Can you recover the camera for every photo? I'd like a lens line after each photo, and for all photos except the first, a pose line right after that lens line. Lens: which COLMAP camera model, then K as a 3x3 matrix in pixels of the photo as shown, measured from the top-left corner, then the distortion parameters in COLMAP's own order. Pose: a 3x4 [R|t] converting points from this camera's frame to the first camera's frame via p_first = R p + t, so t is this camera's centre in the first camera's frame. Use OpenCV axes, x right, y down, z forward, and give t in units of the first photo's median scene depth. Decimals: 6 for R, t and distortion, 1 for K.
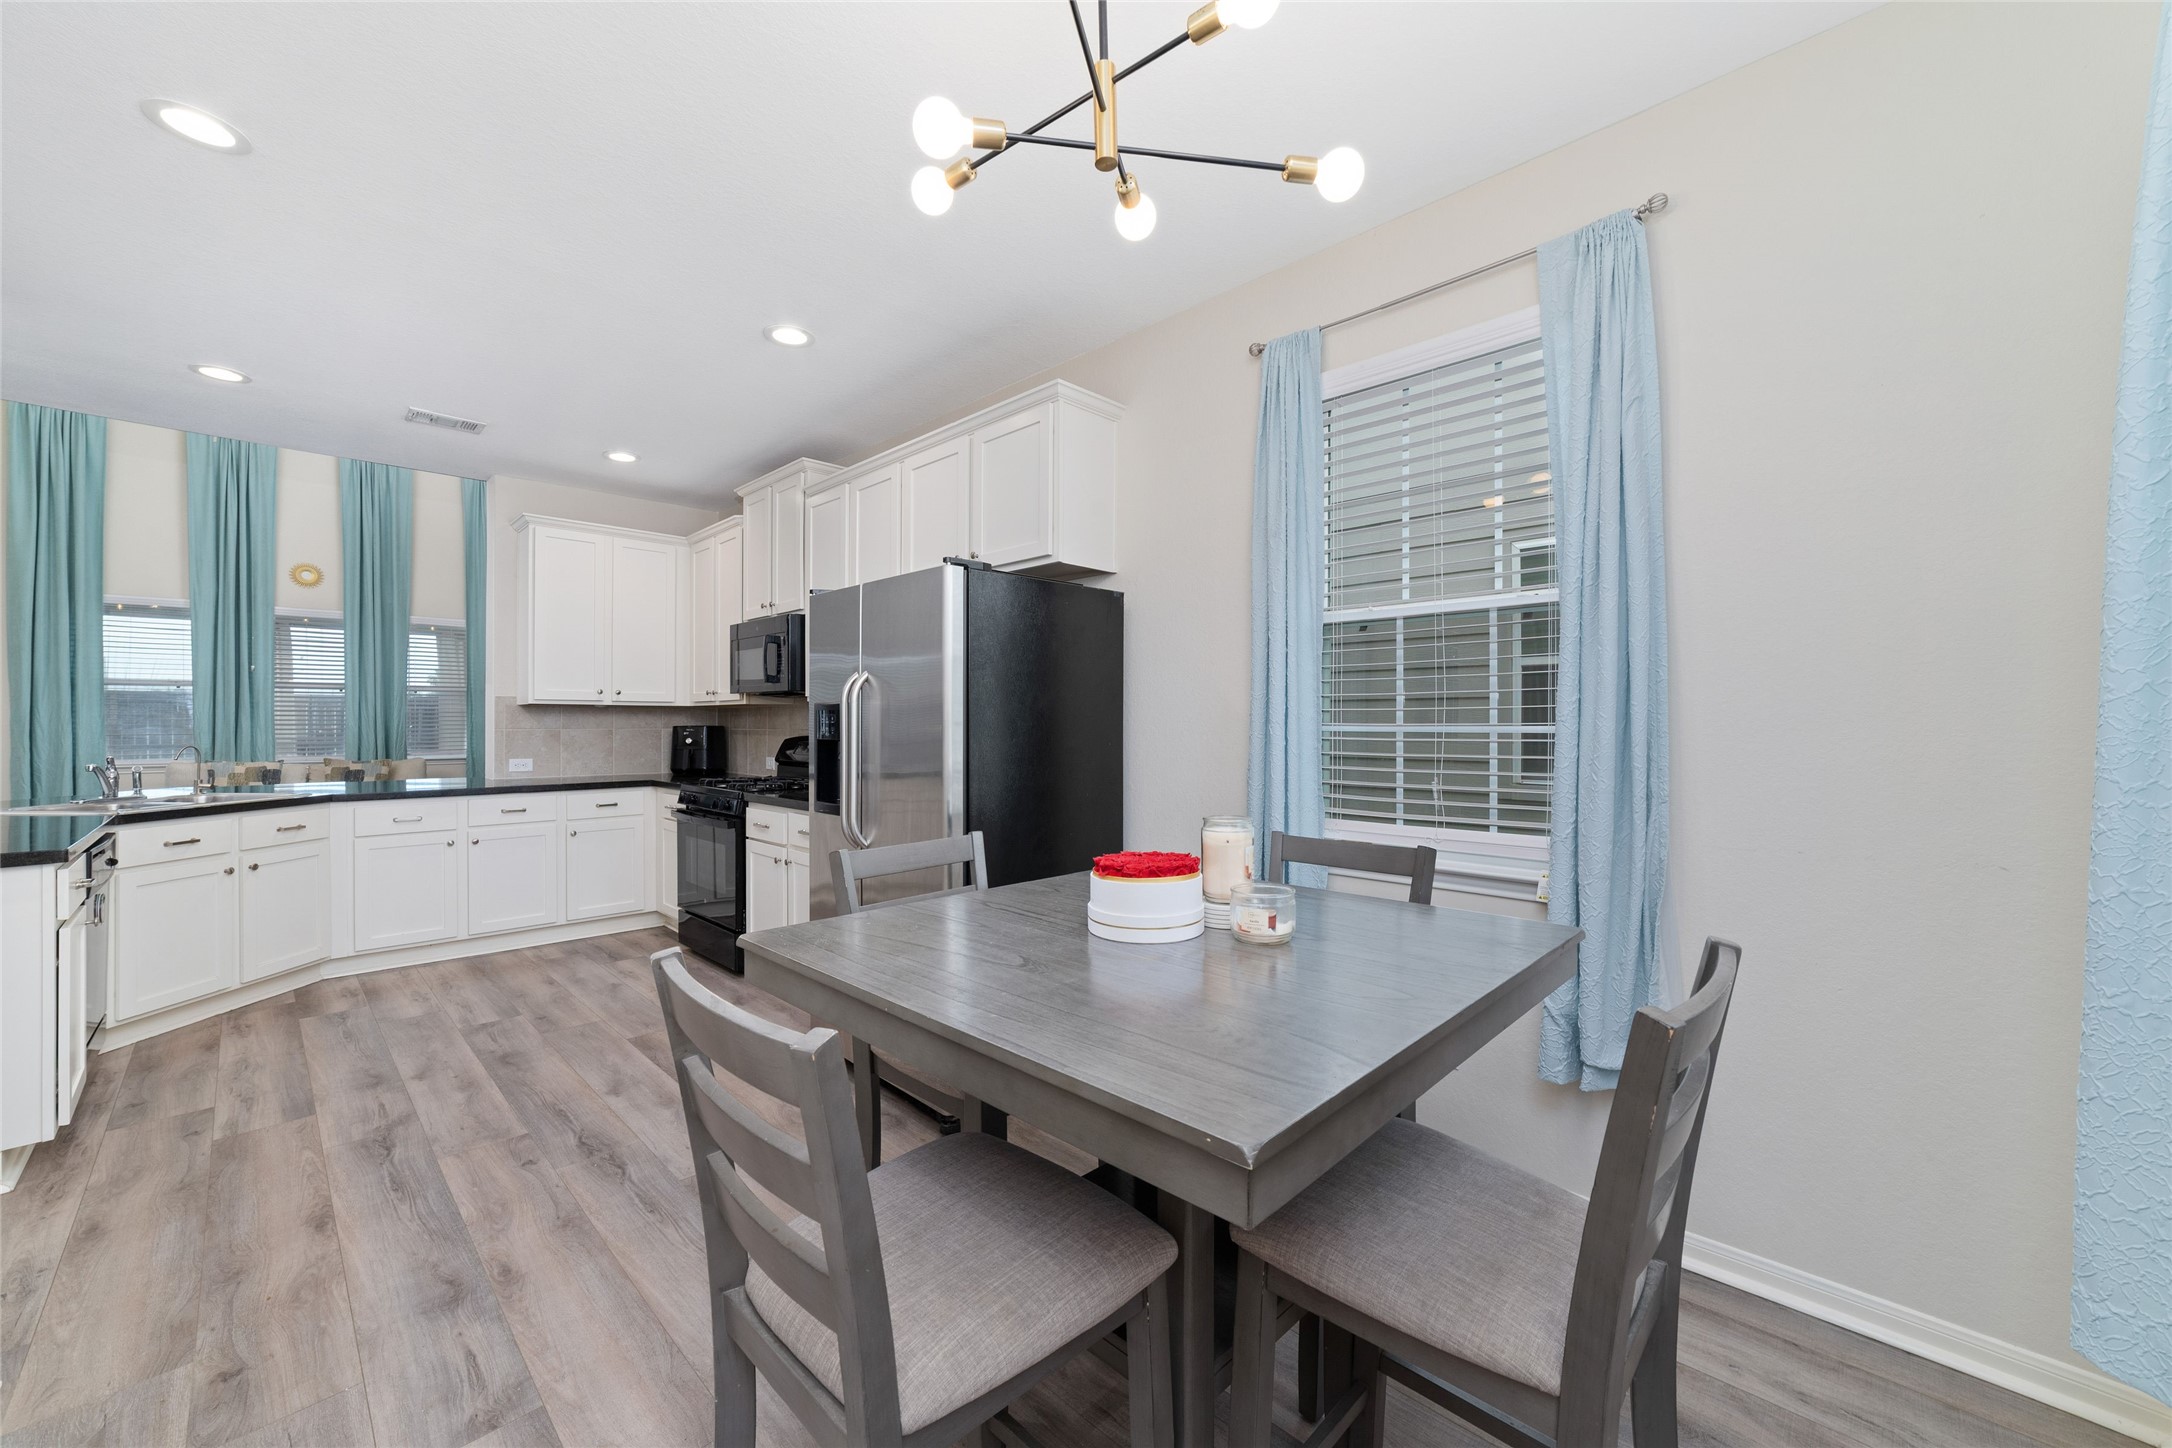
lens RADIAL K [[833.0, 0, 1088.6], [0, 833.0, 725.5], [0, 0, 1]] dist [-0.024090, 0.009219]
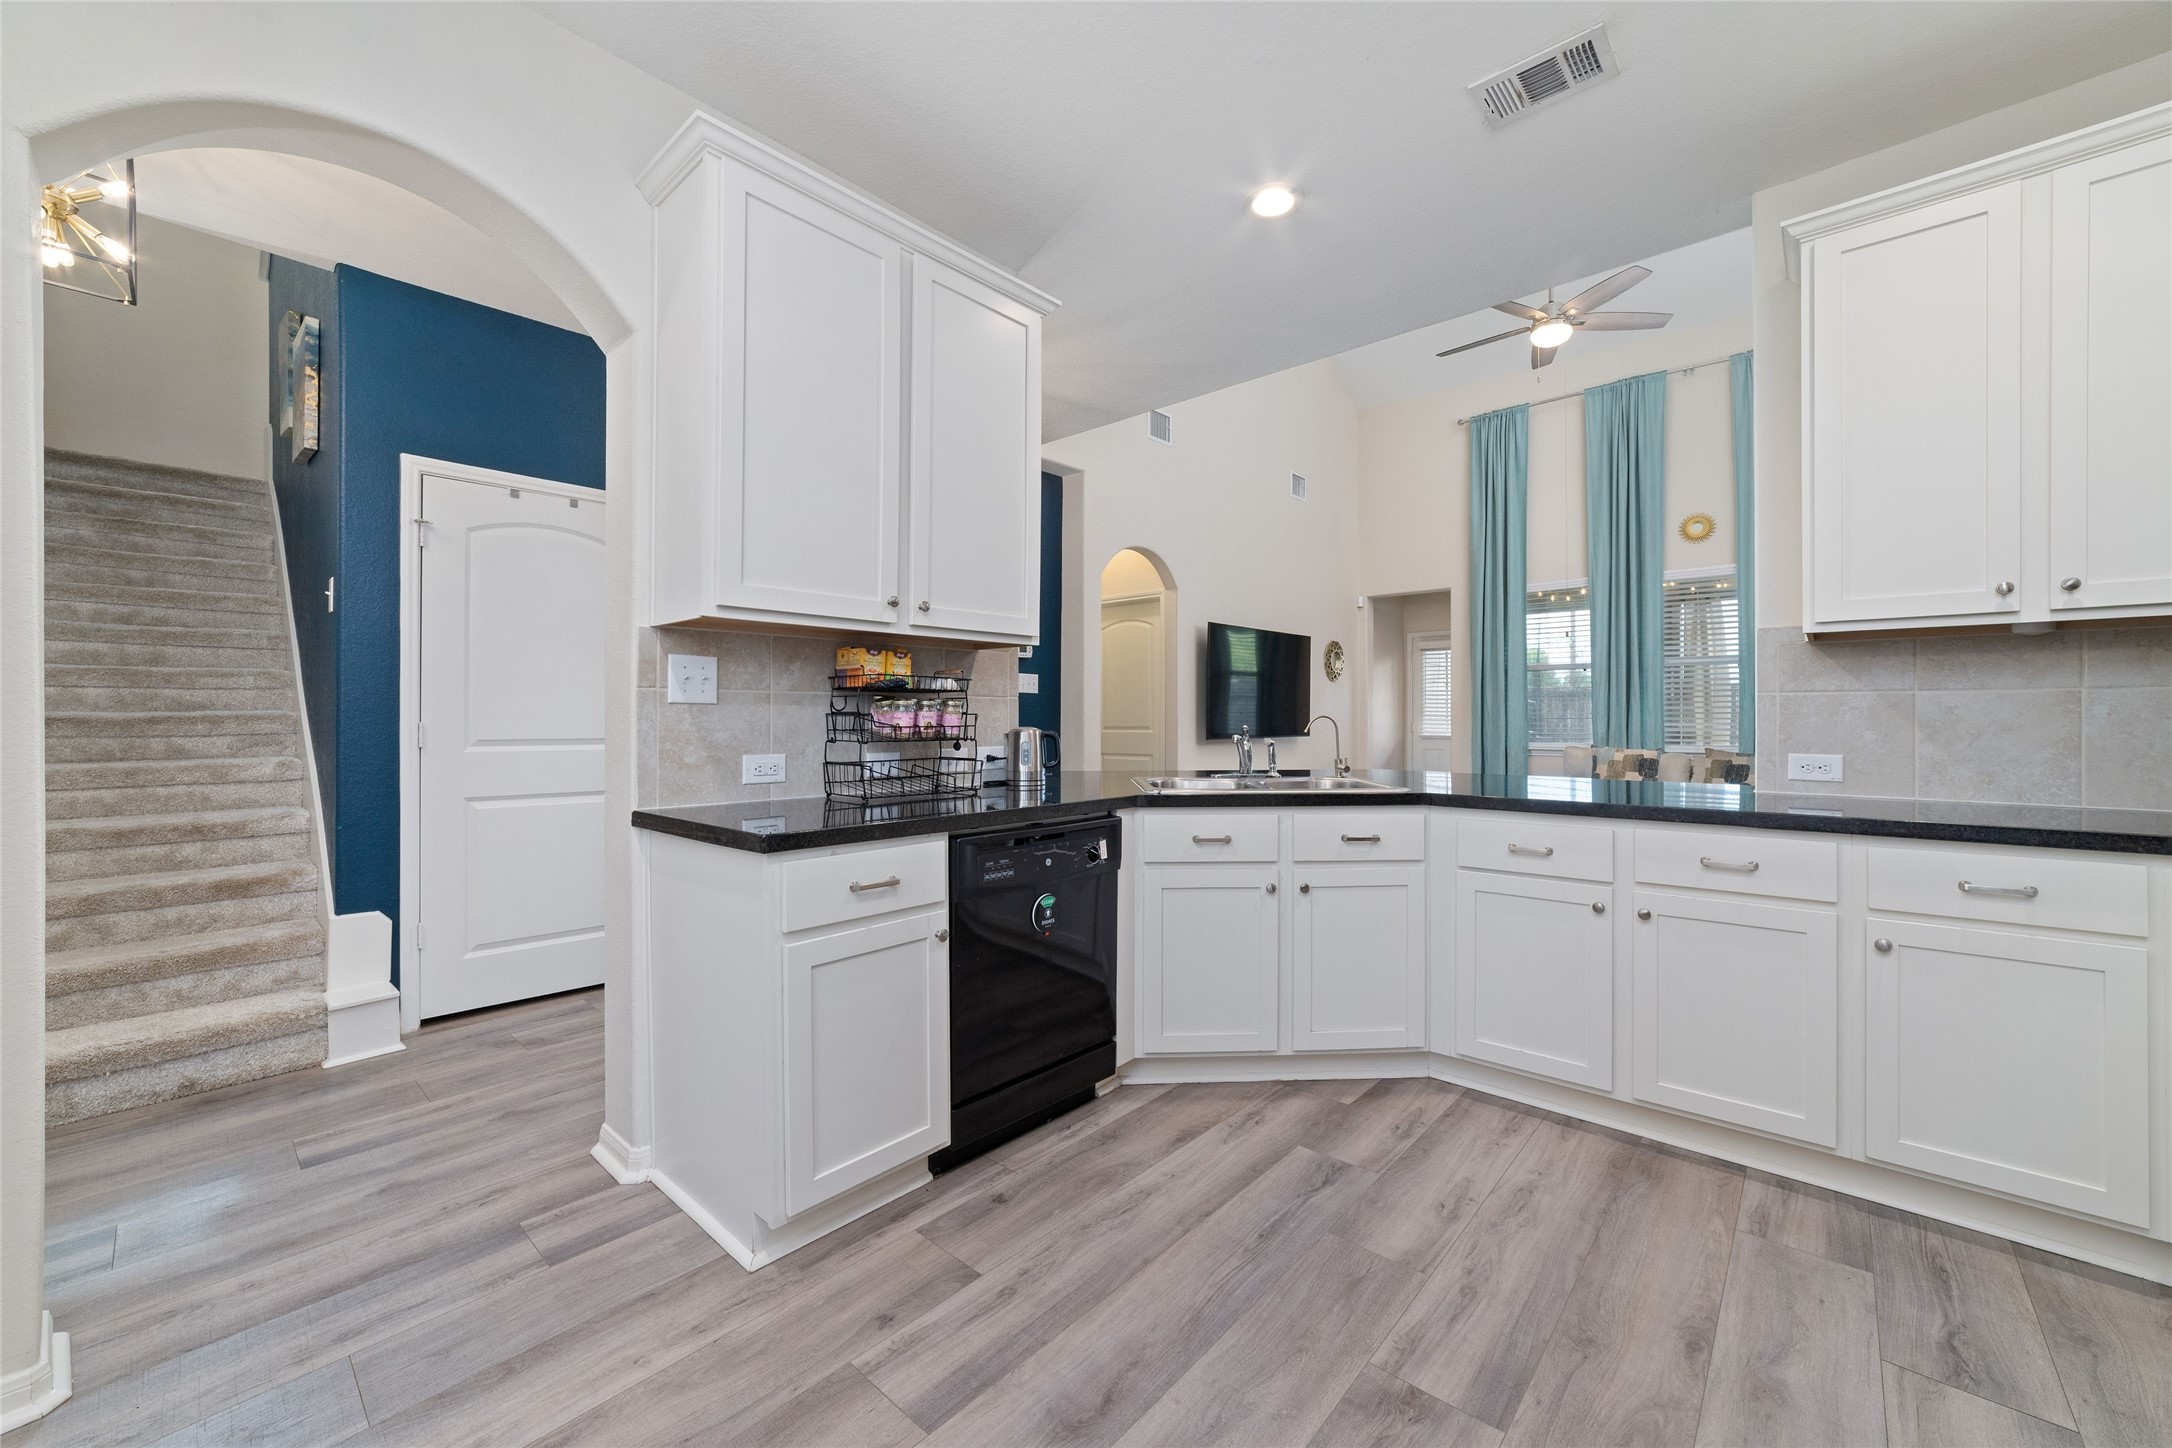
lens RADIAL K [[835.8, 0, 1096.1], [0, 835.8, 715.7], [0, 0, 1]] dist [-0.010214, 0.000578]
pose [[0.046839, -0.004791, -0.998891, -0.333056], [-0.003556, 0.999981, -0.004963, 0.032276], [0.998896, 0.003785, 0.046821, 0.823562]]
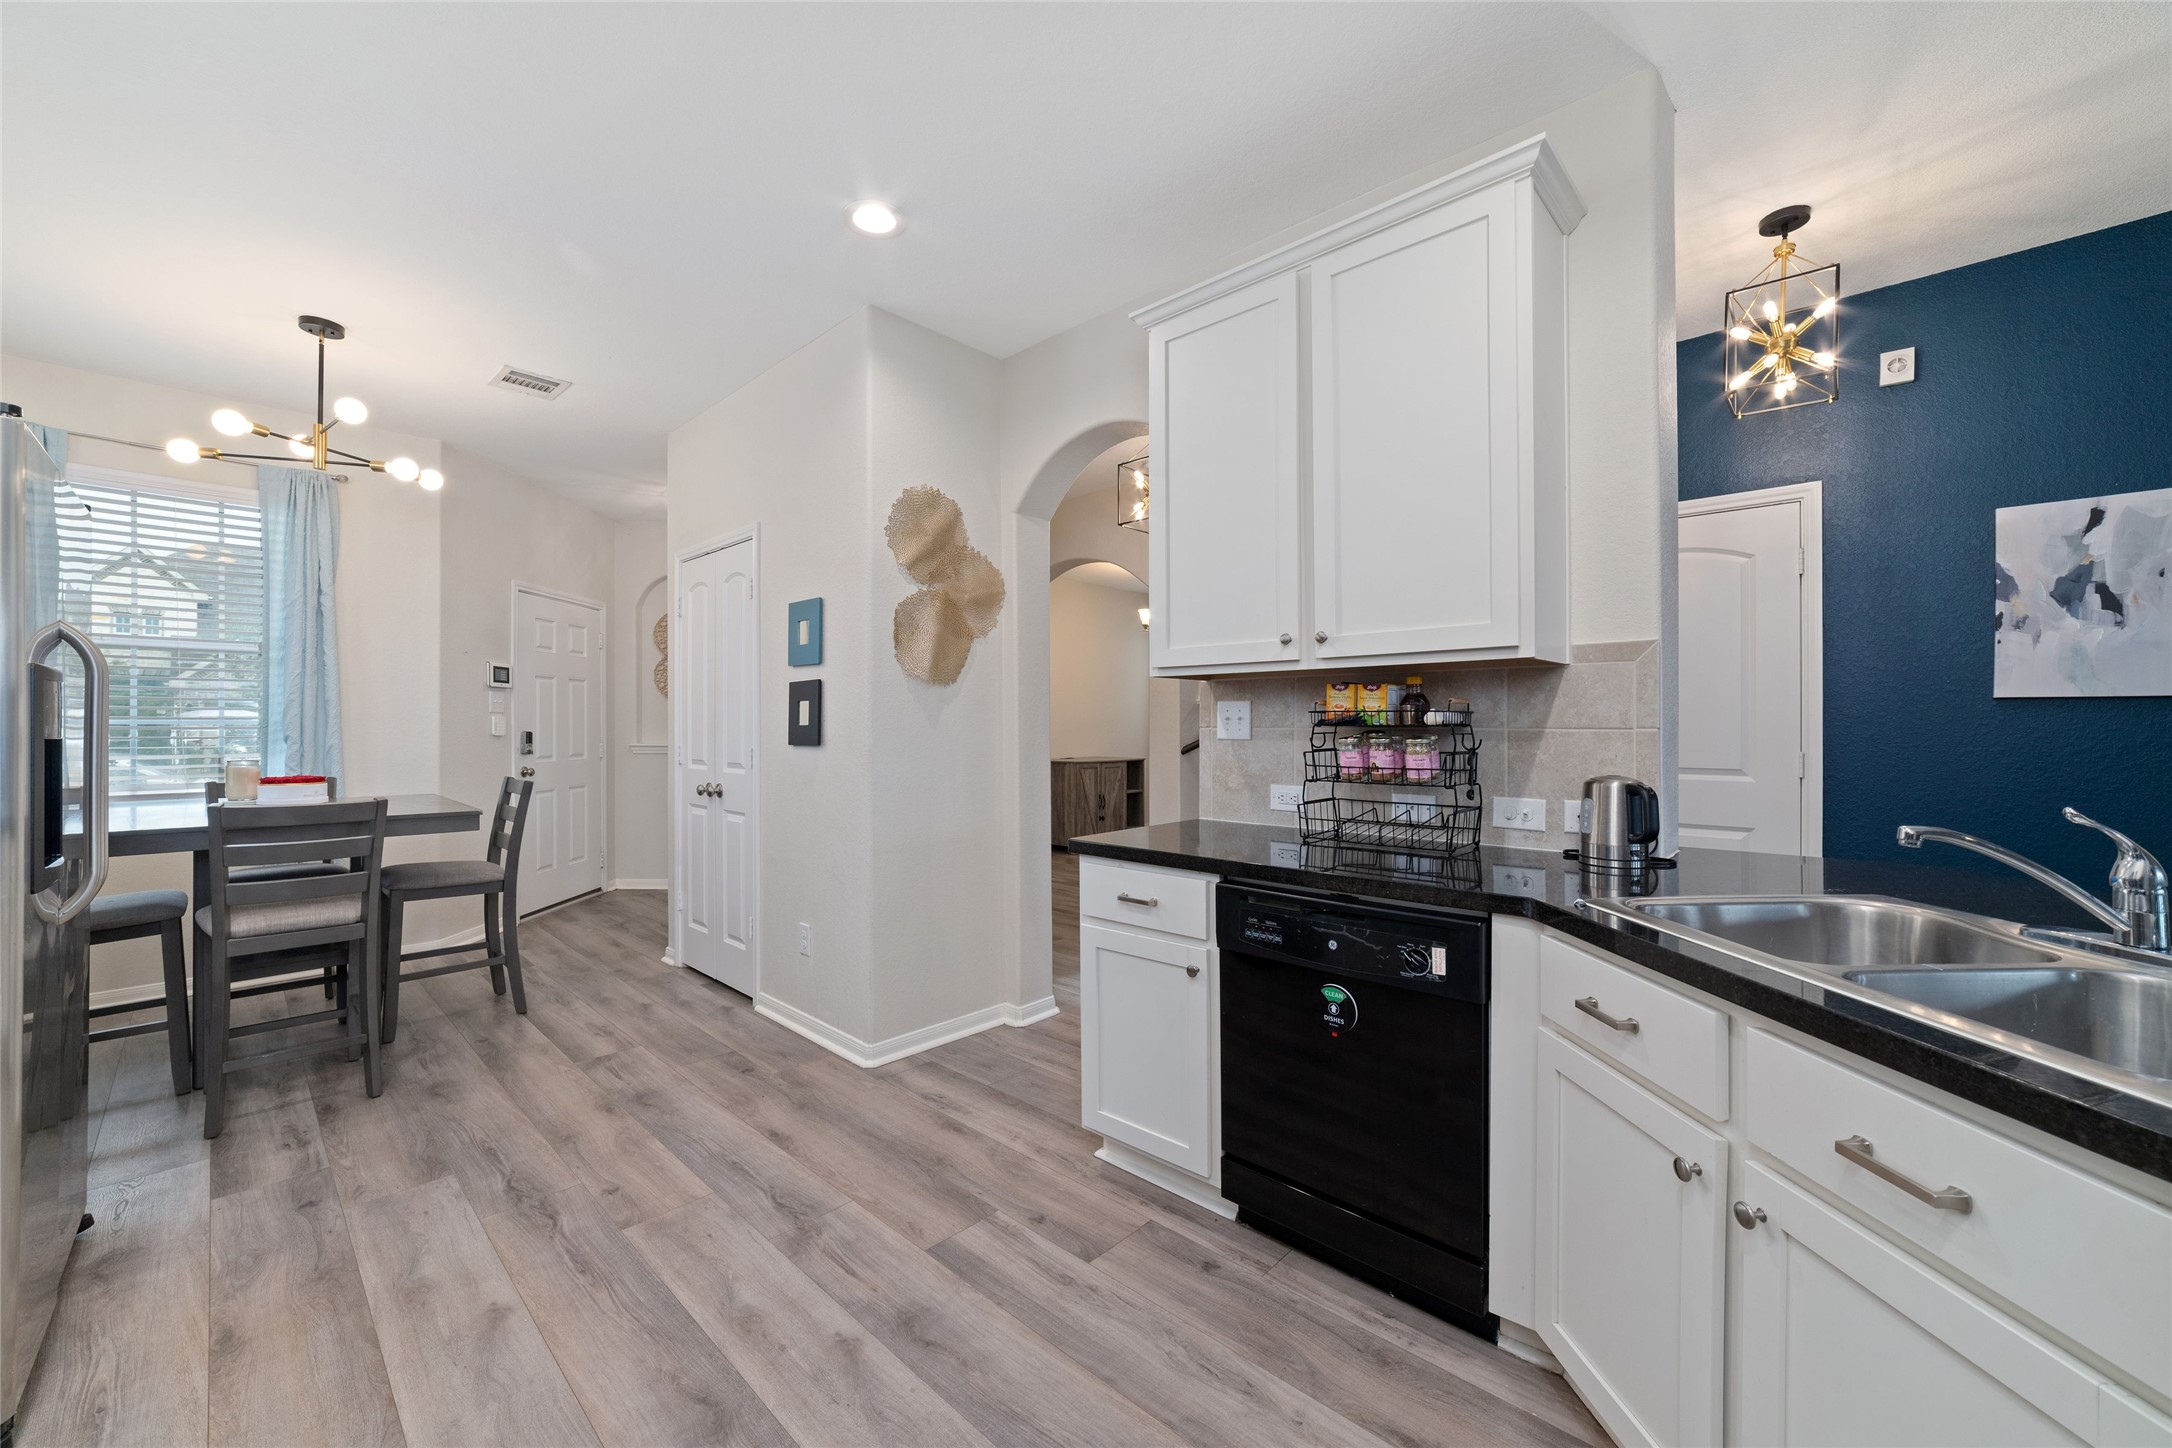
lens RADIAL K [[831.1, 0, 1087.7], [0, 831.1, 722.1], [0, 0, 1]] dist [-0.032124, 0.012479]
pose [[-0.999778, -0.001279, -0.021047, -0.819512], [-0.001232, 0.999997, -0.002278, 0.006651], [0.021050, -0.002252, -0.999776, 1.323558]]
